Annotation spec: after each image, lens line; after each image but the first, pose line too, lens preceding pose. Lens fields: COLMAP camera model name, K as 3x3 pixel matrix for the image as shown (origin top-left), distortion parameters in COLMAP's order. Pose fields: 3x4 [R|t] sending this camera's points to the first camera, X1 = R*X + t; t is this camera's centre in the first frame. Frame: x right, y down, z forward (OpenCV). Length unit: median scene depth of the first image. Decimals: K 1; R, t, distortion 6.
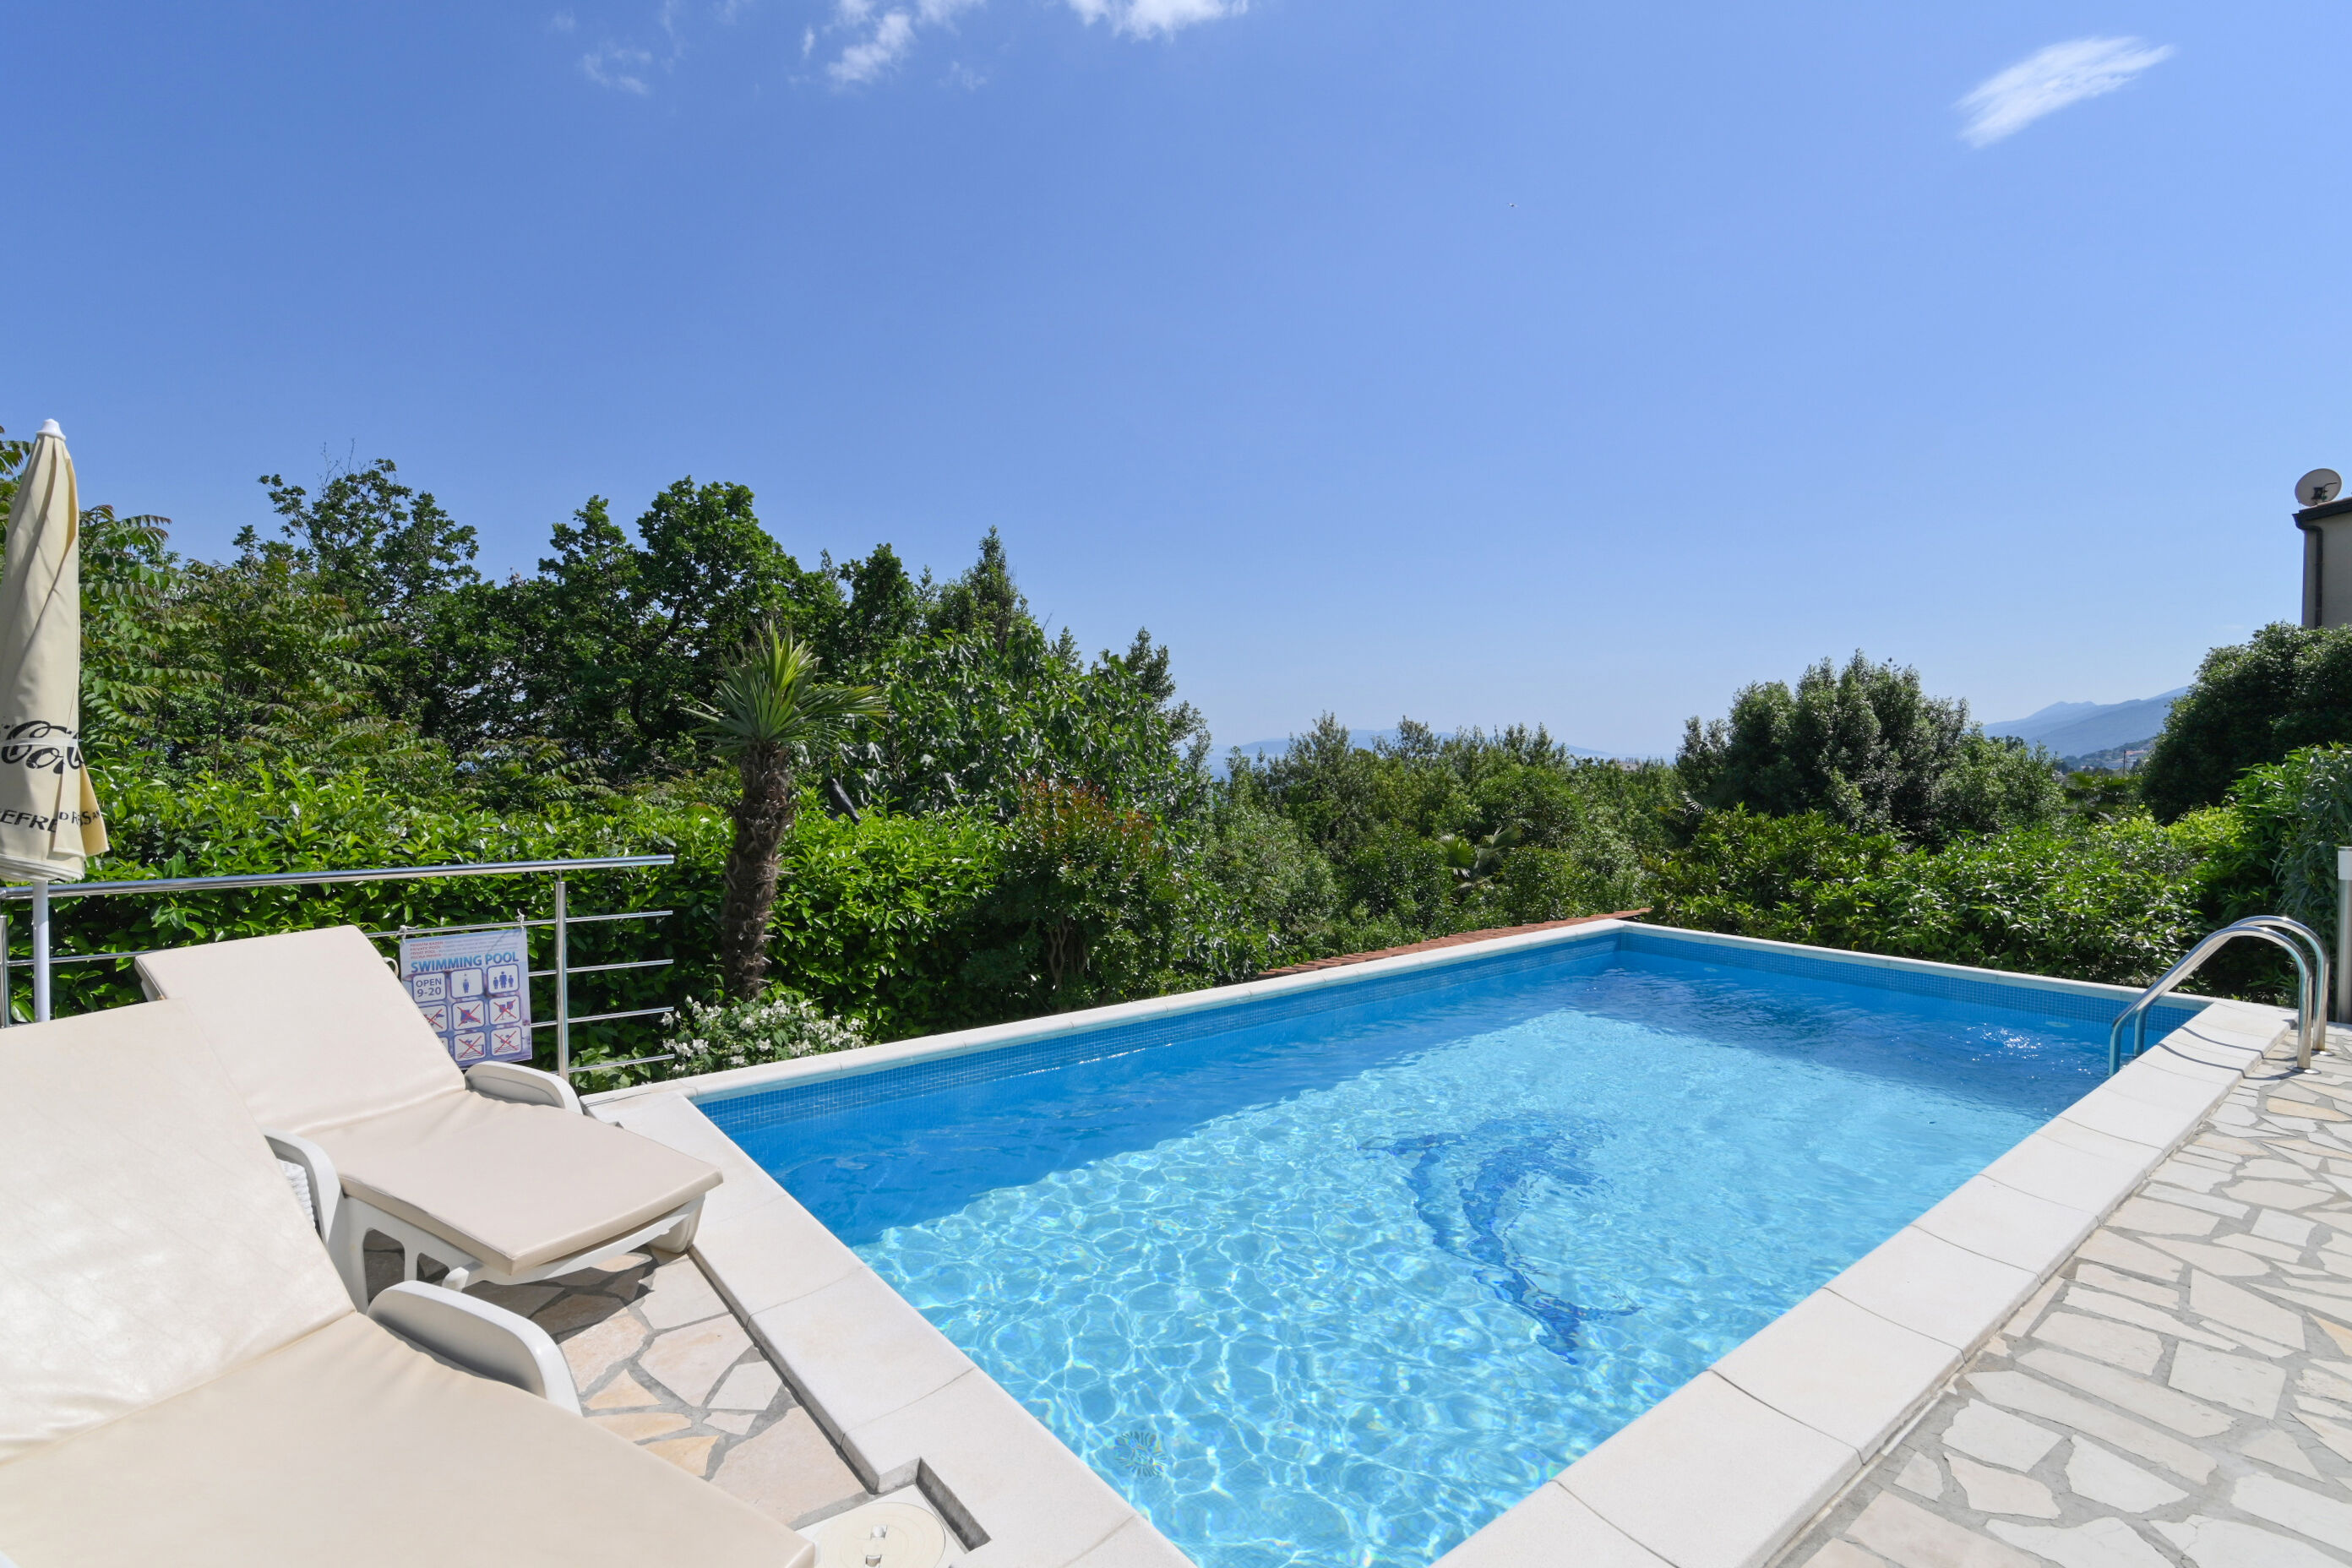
lens RADIAL K [[1135.0, 0, 1182.7], [0, 1135.0, 821.0], [0, 0, 1]] dist [-0.001852, -0.000435]
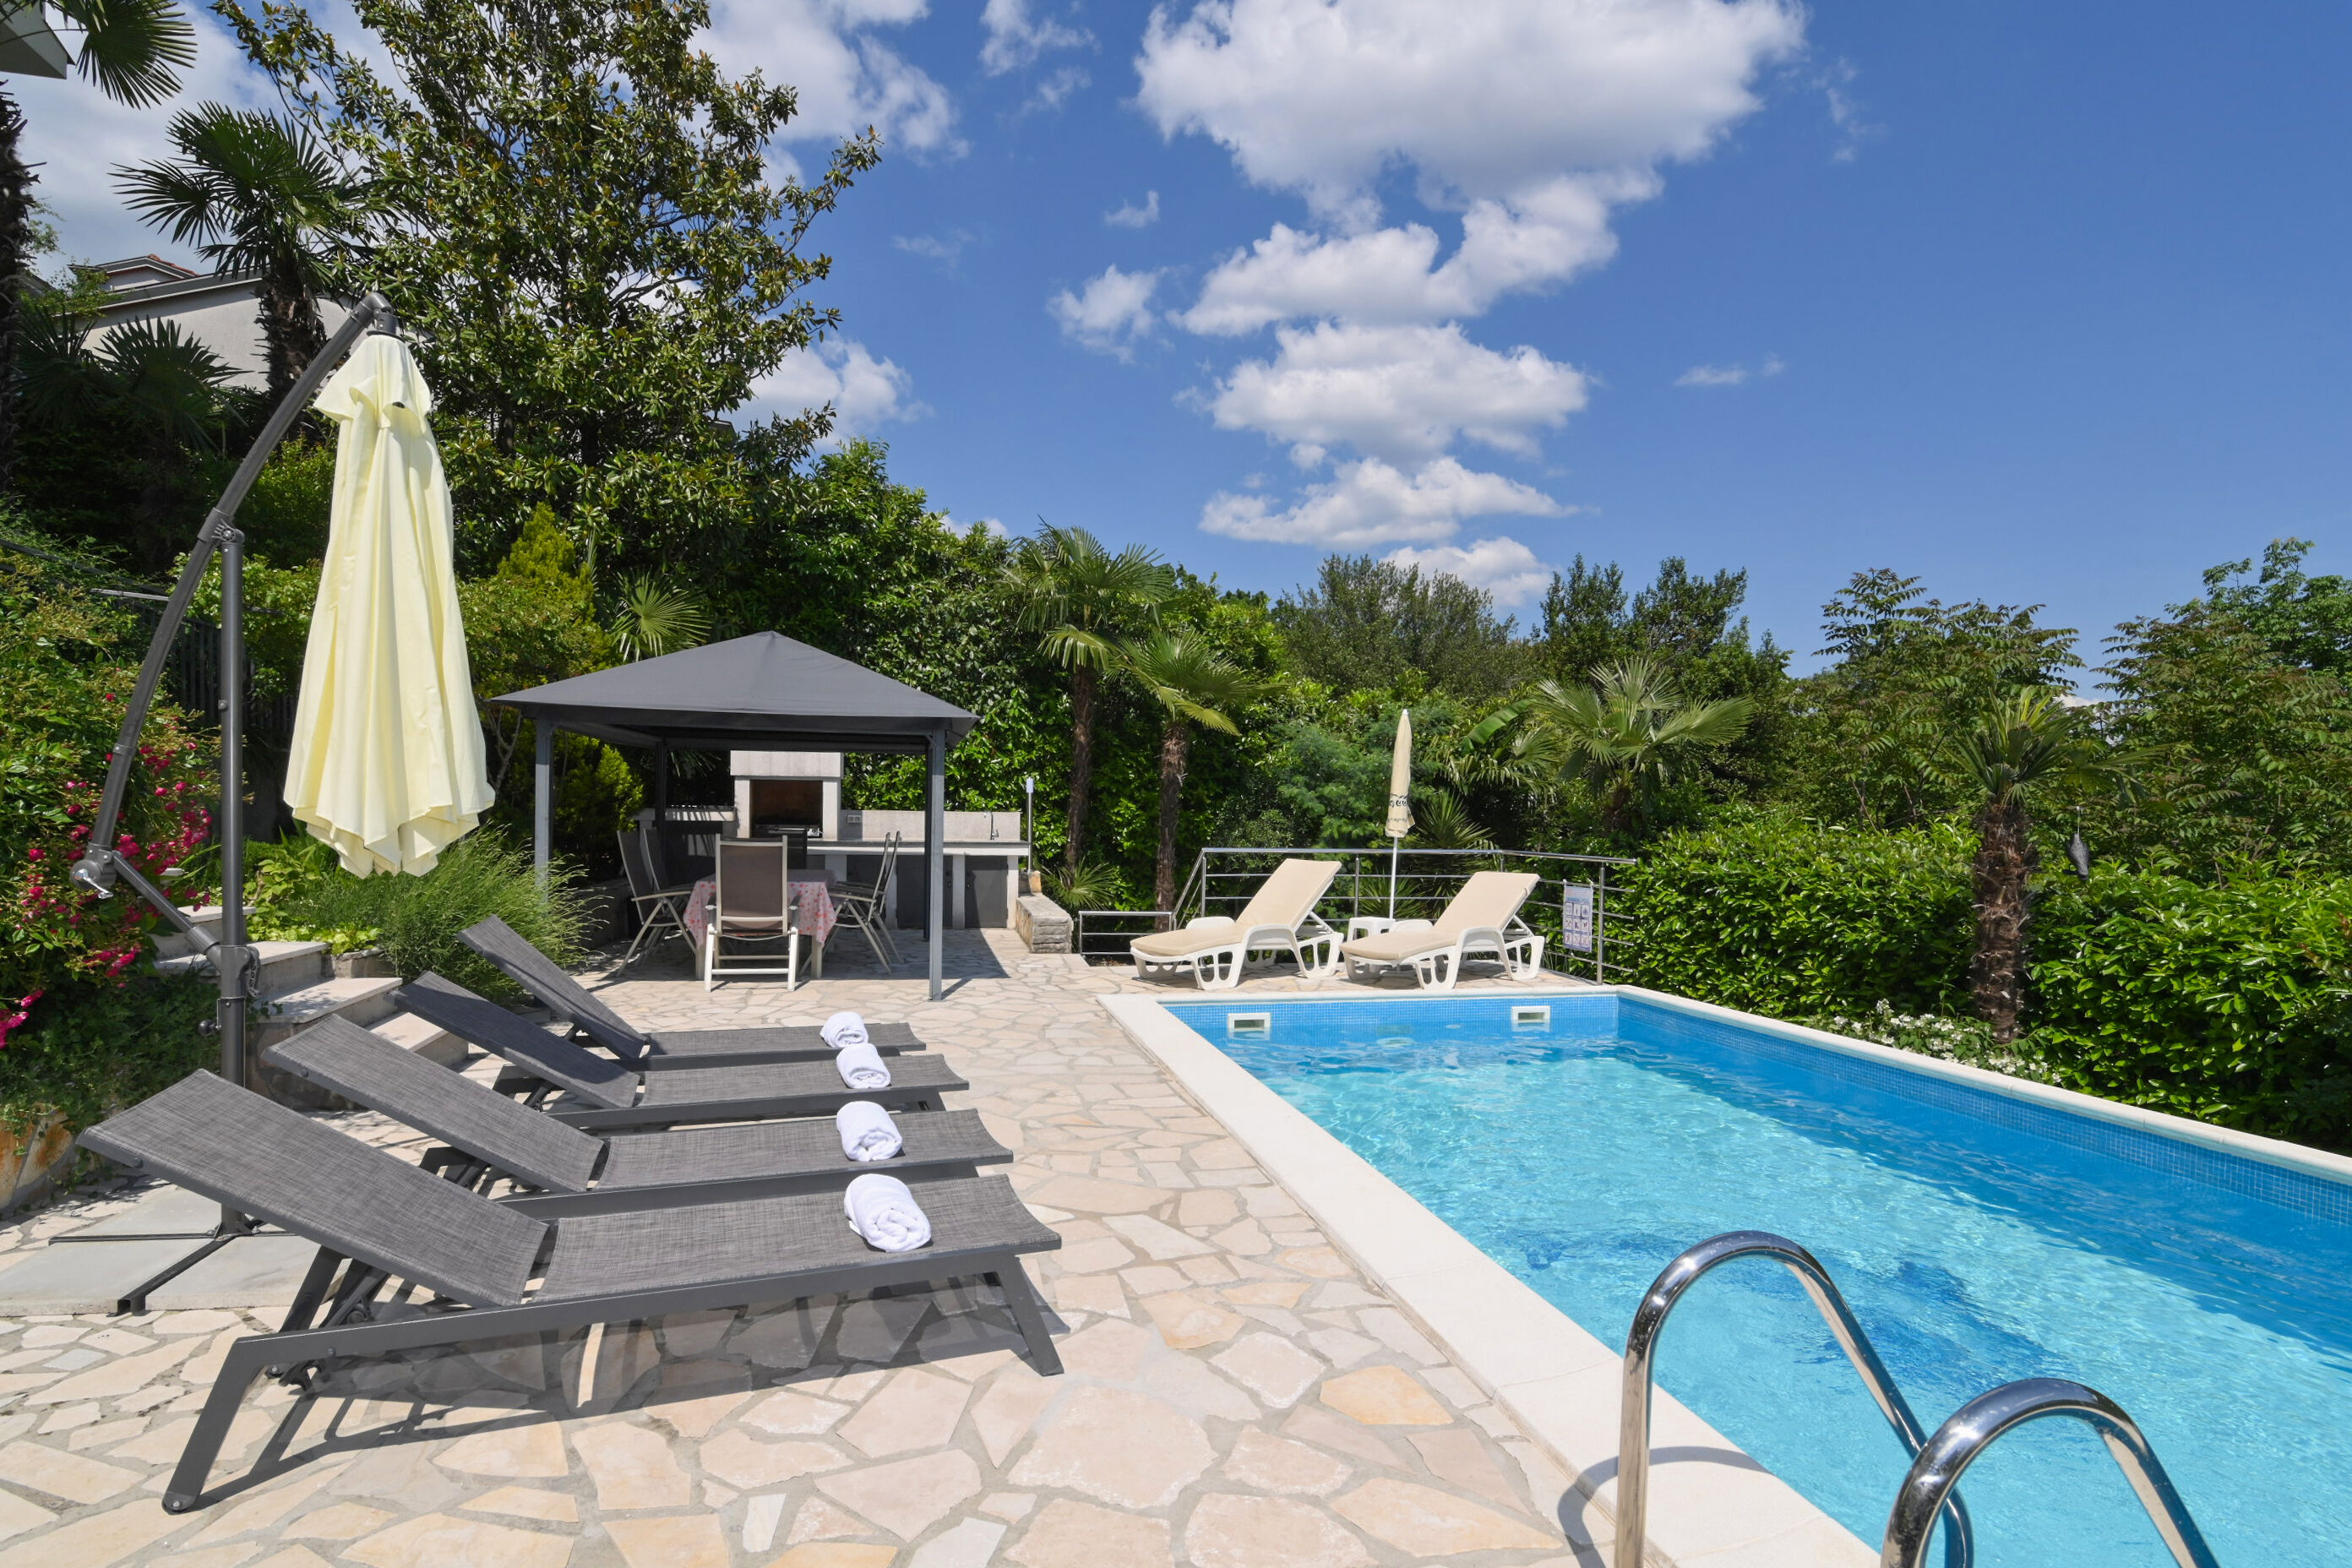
lens RADIAL K [[1135.0, 0, 1182.7], [0, 1135.0, 821.0], [0, 0, 1]] dist [-0.001852, -0.000435]
pose [[-0.443010, -0.000624, -0.896516, 1.996791], [-0.052104, 0.998327, 0.025052, -0.052713], [0.895001, 0.057810, -0.442302, 1.482889]]
